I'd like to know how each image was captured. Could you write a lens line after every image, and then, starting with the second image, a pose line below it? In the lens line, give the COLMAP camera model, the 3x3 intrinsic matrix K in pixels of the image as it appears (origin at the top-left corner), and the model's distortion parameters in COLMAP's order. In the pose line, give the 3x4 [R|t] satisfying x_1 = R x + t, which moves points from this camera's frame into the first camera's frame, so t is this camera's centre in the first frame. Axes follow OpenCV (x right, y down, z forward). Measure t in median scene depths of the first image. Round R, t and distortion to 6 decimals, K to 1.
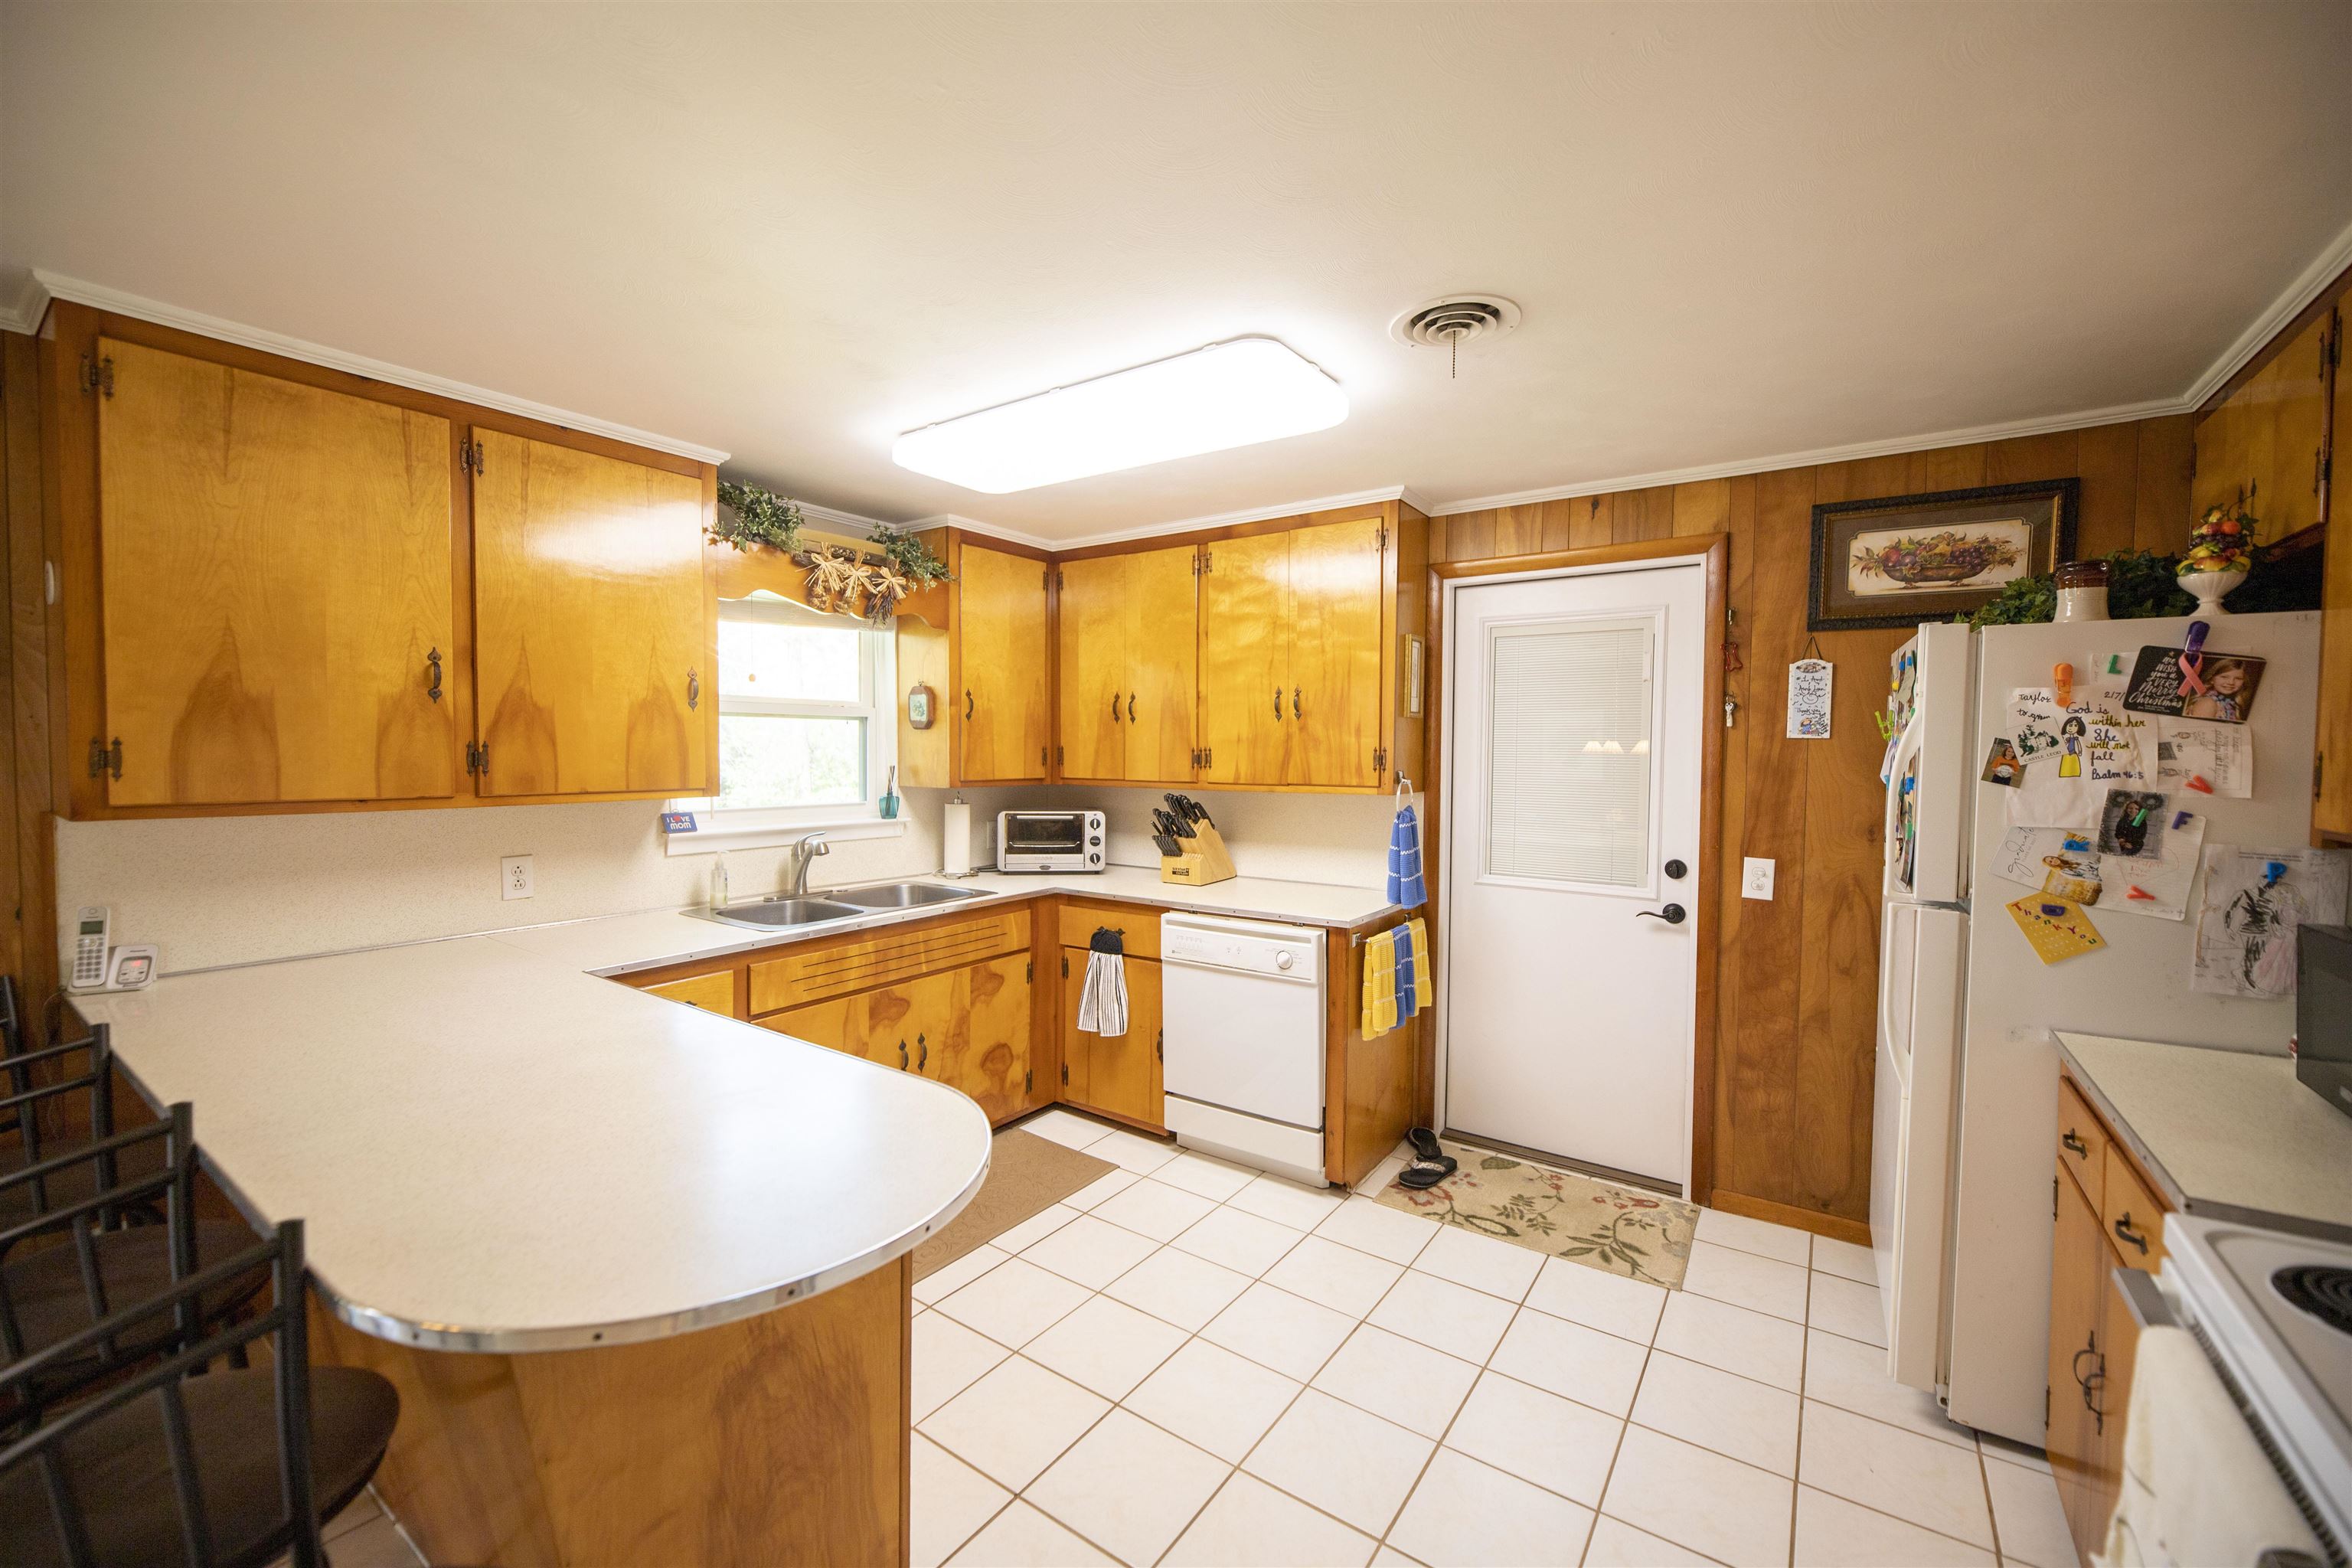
lens RADIAL K [[942.5, 0, 1171.2], [0, 942.5, 780.4], [0, 0, 1]] dist [0.001141, -0.003657]
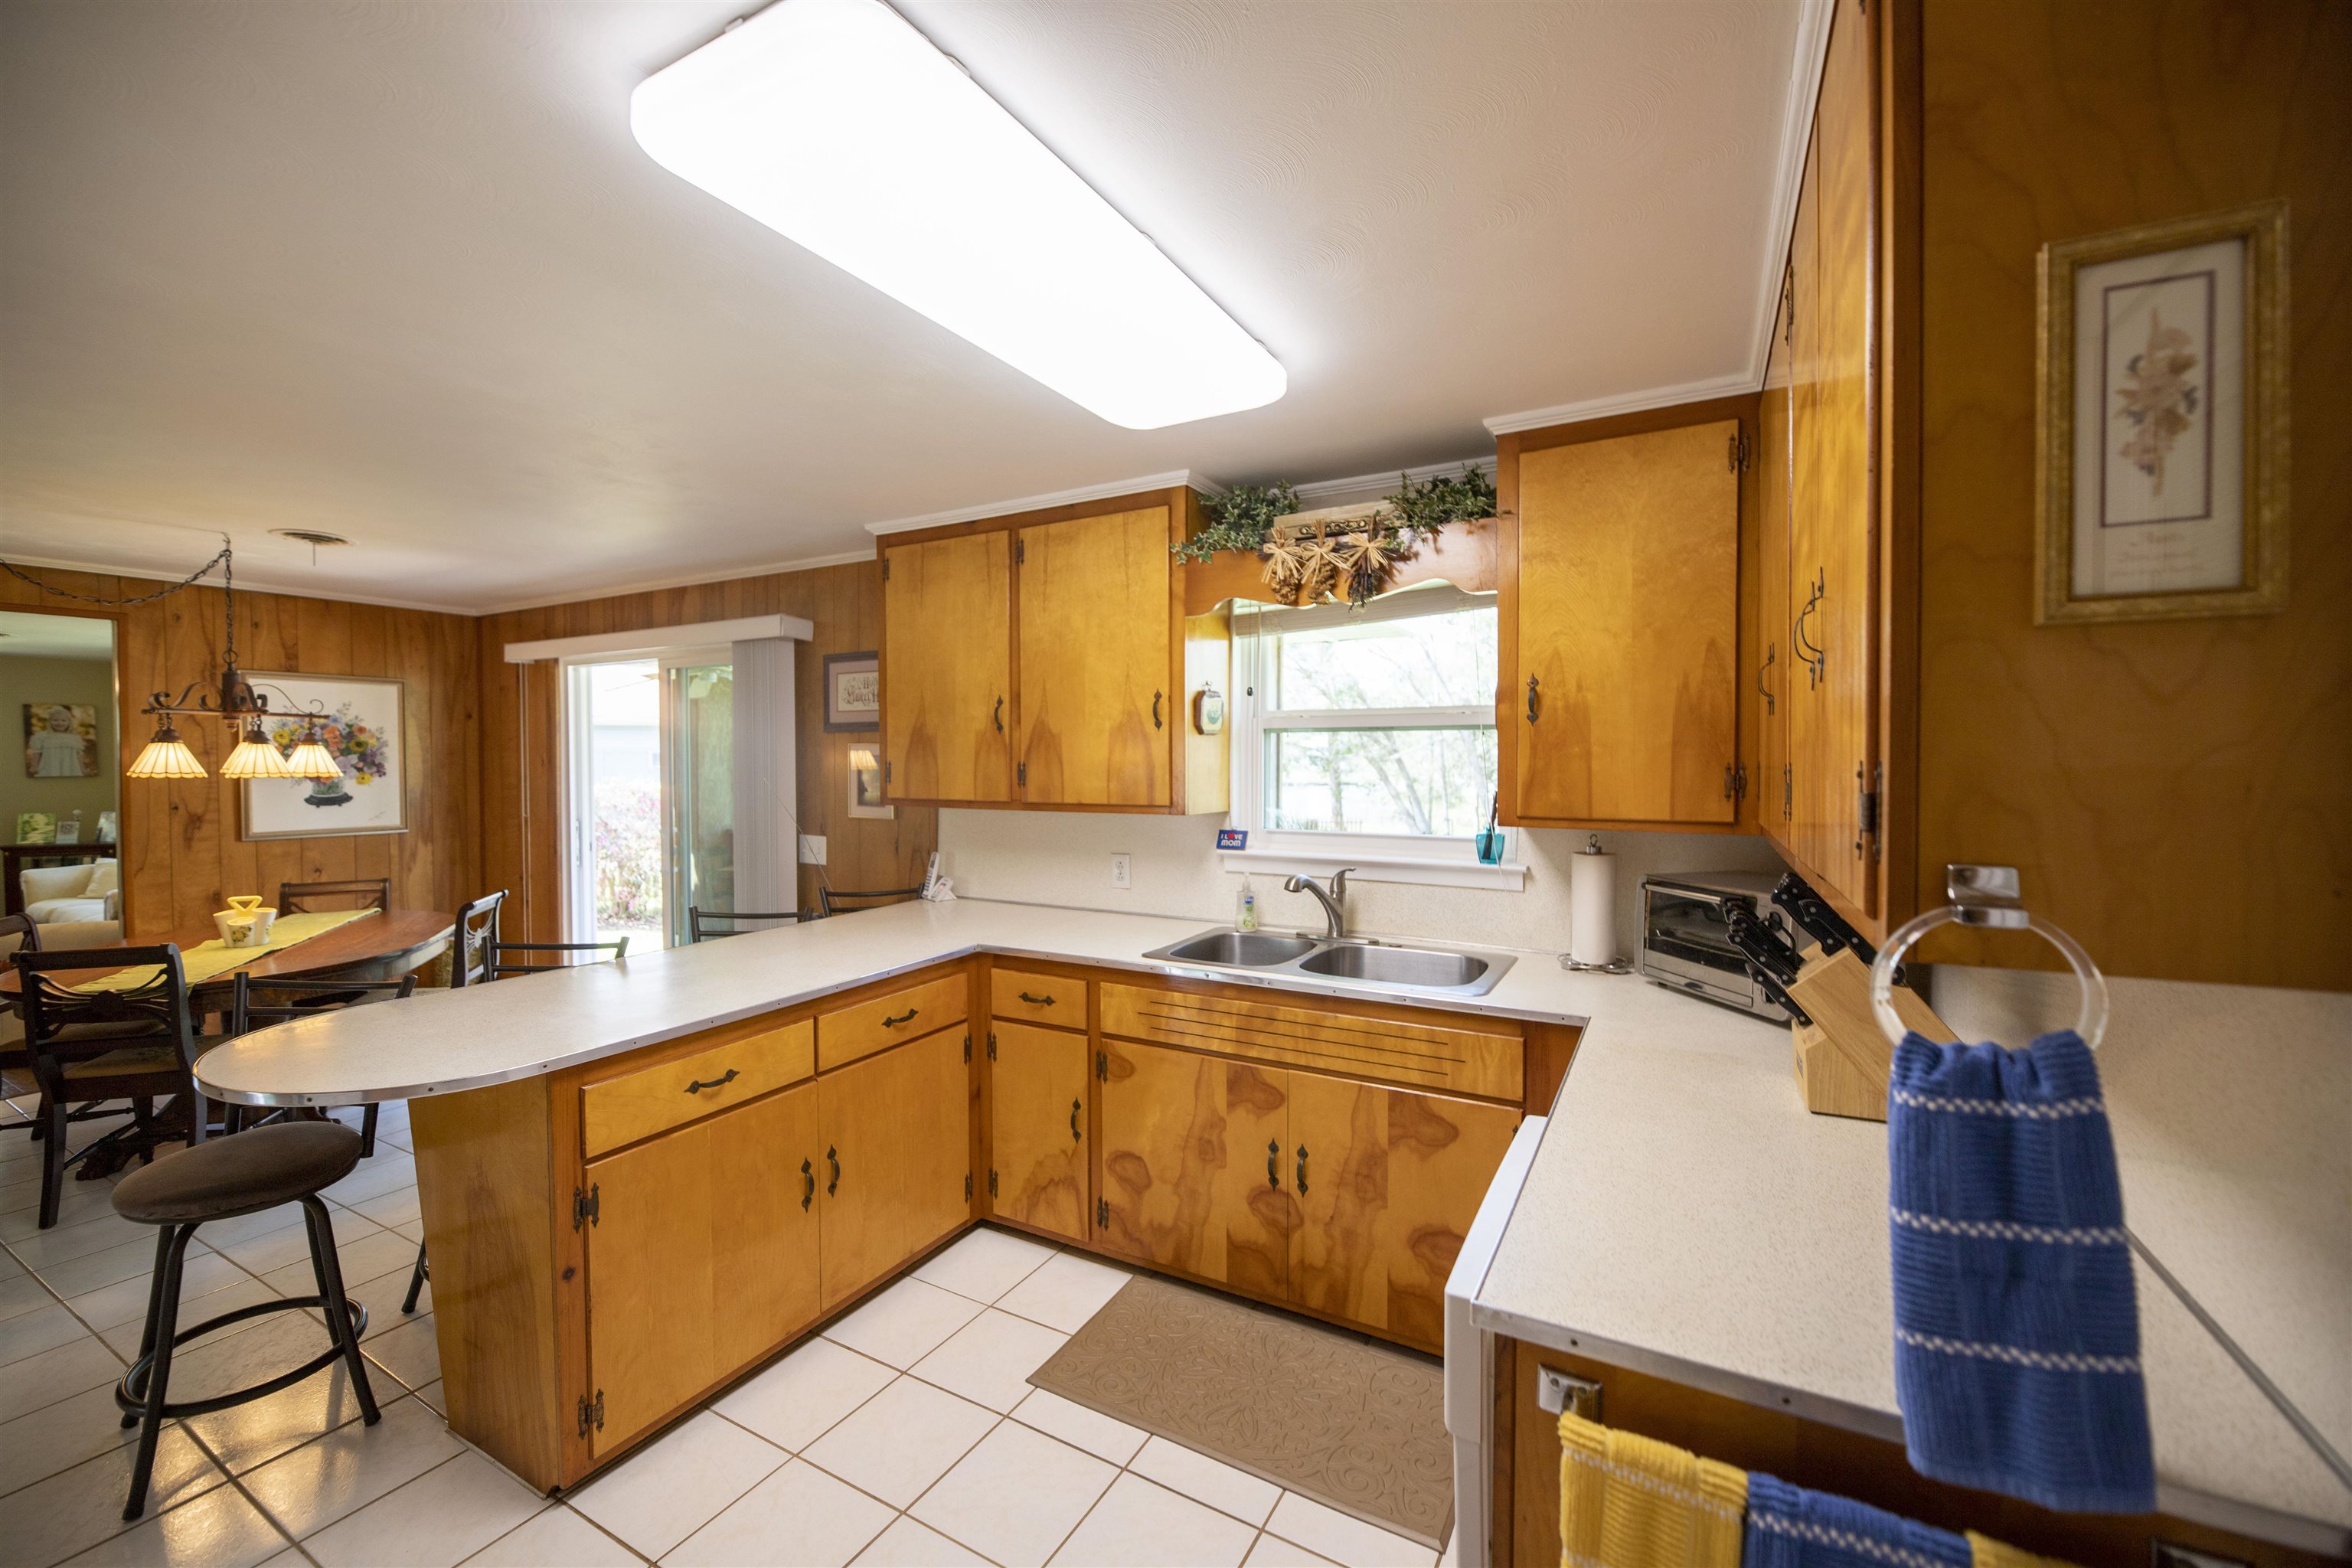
lens RADIAL K [[942.5, 0, 1172.7], [0, 942.5, 782.1], [0, 0, 1]] dist [0.001141, -0.003657]
pose [[0.102855, 0.015856, -0.994570, 0.586377], [-0.033806, 0.999351, 0.012436, -0.033997], [0.994122, 0.032343, 0.103325, 1.010060]]
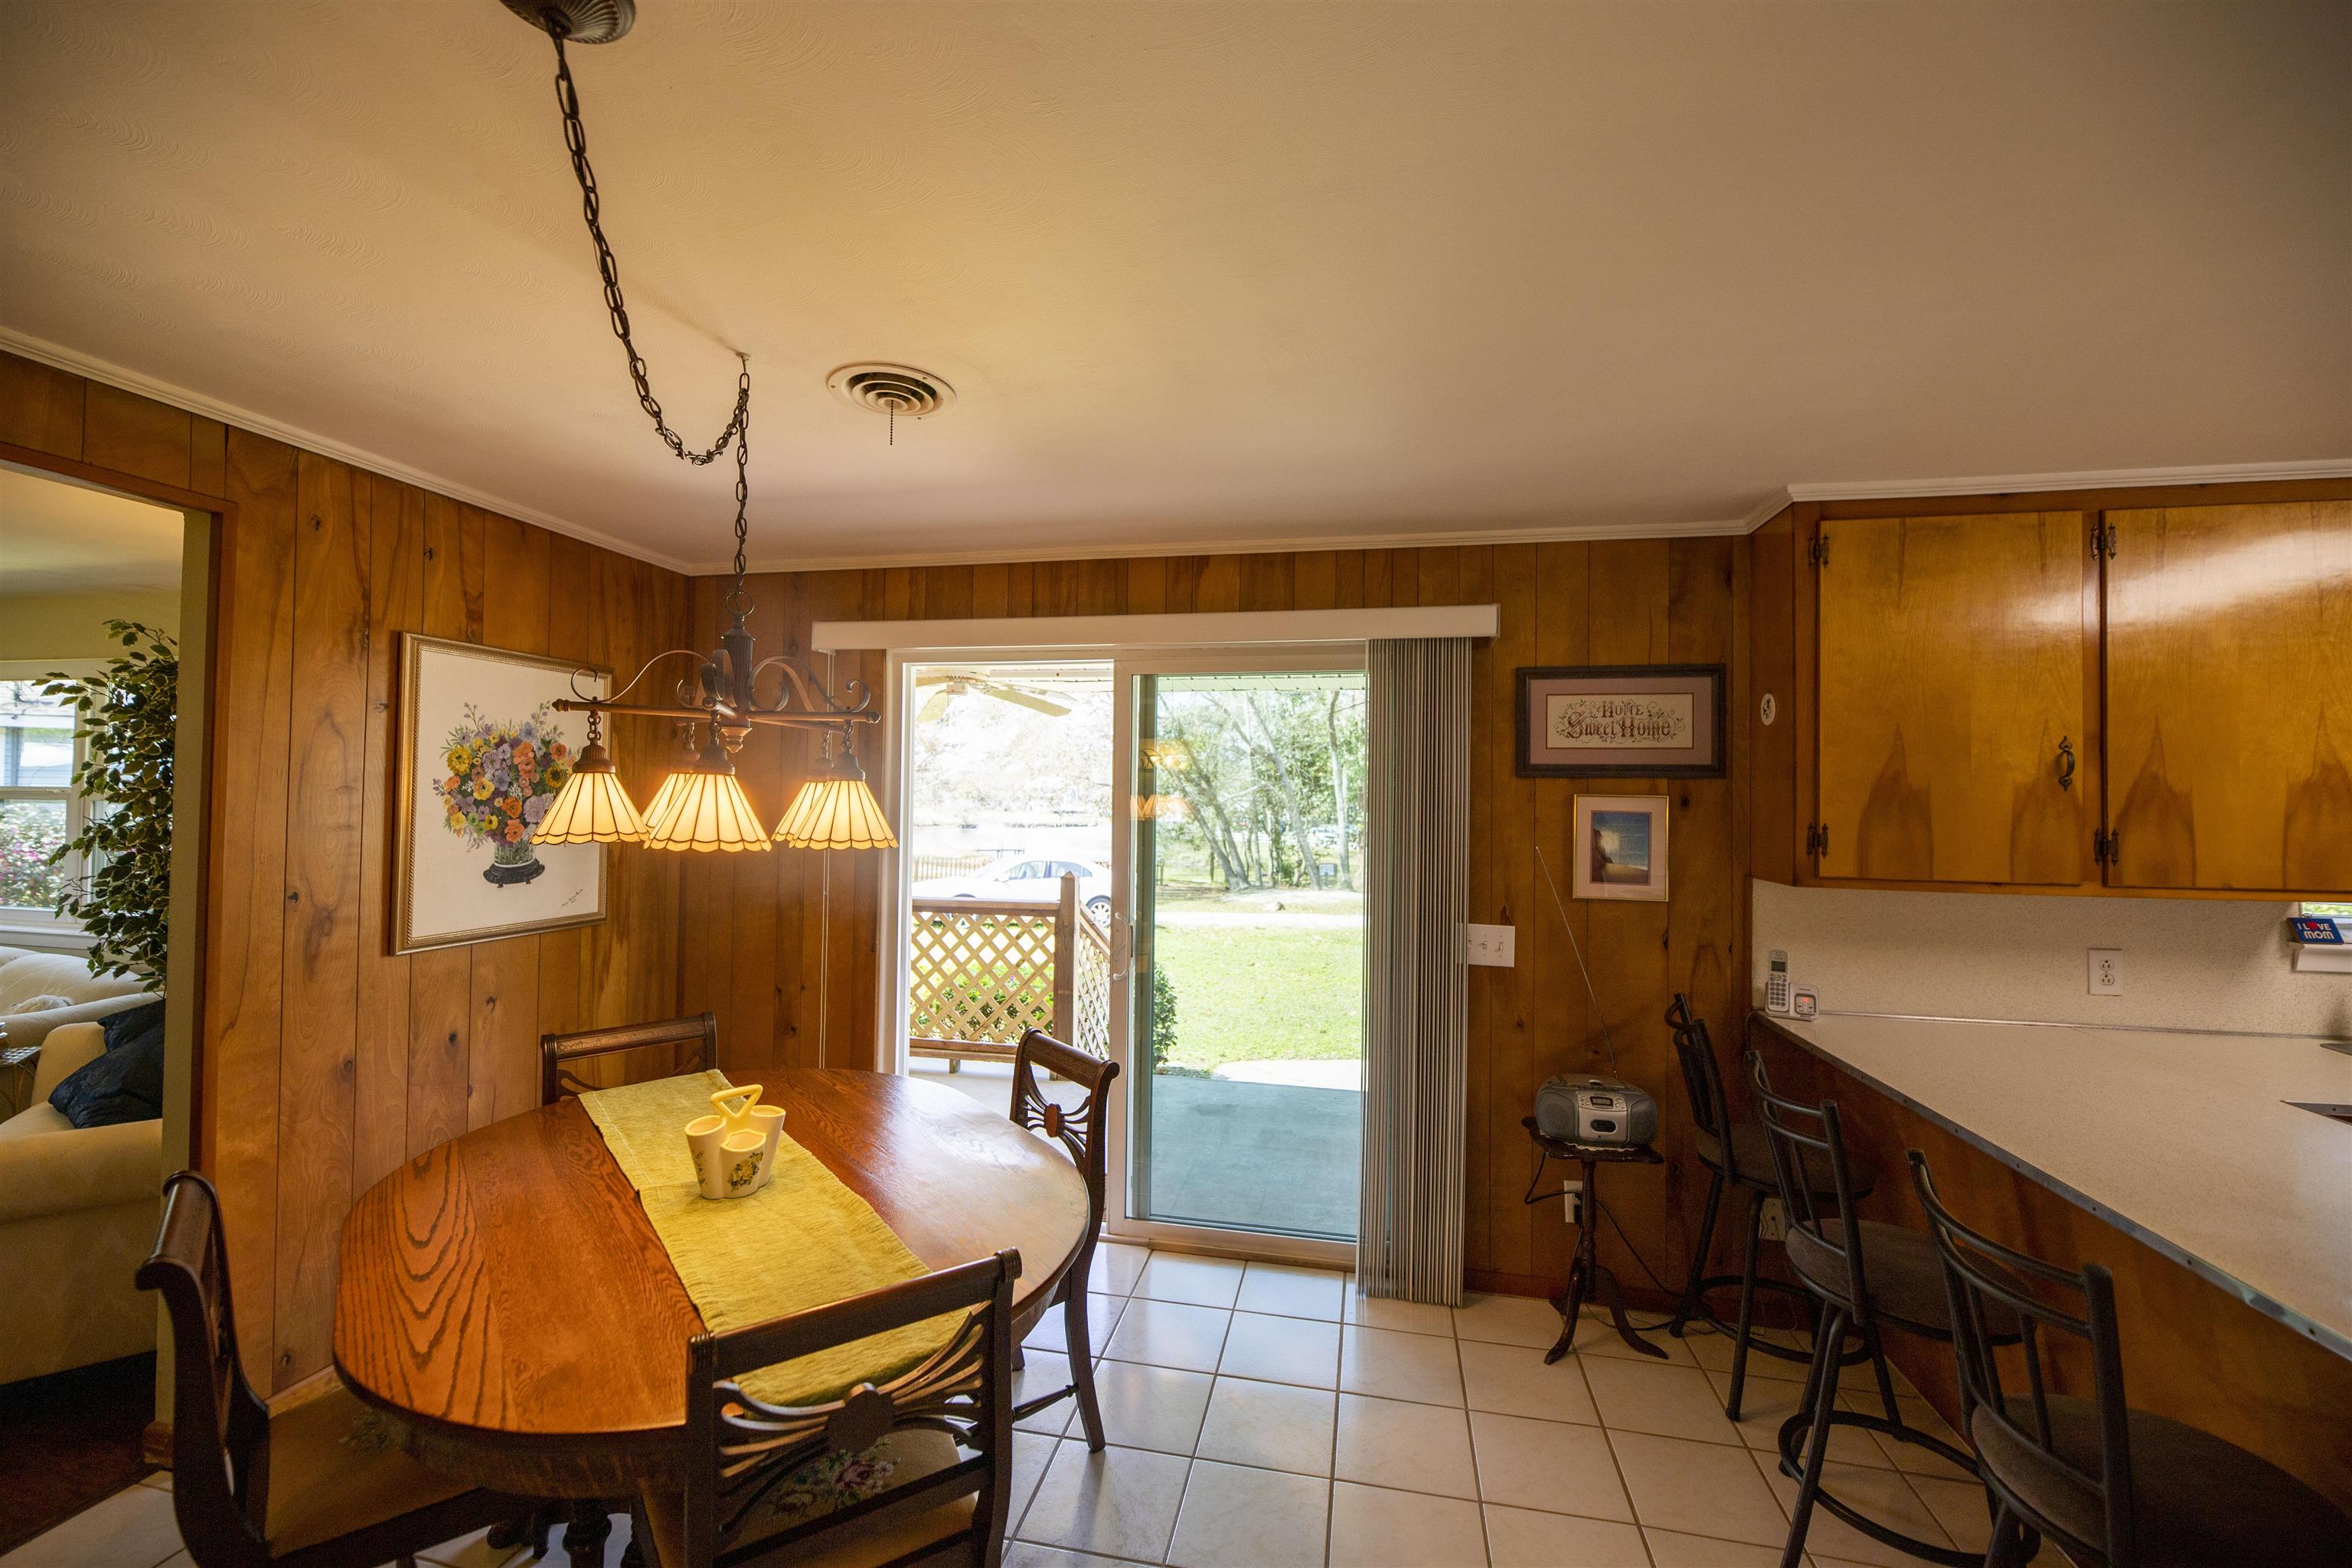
lens RADIAL K [[942.5, 0, 1171.7], [0, 942.5, 781.6], [0, 0, 1]] dist [0.001141, -0.003657]
pose [[0.393652, -0.021658, -0.919004, -0.209730], [-0.043393, 0.998170, -0.042111, -0.007316], [0.918235, 0.056456, 0.391992, -0.251288]]
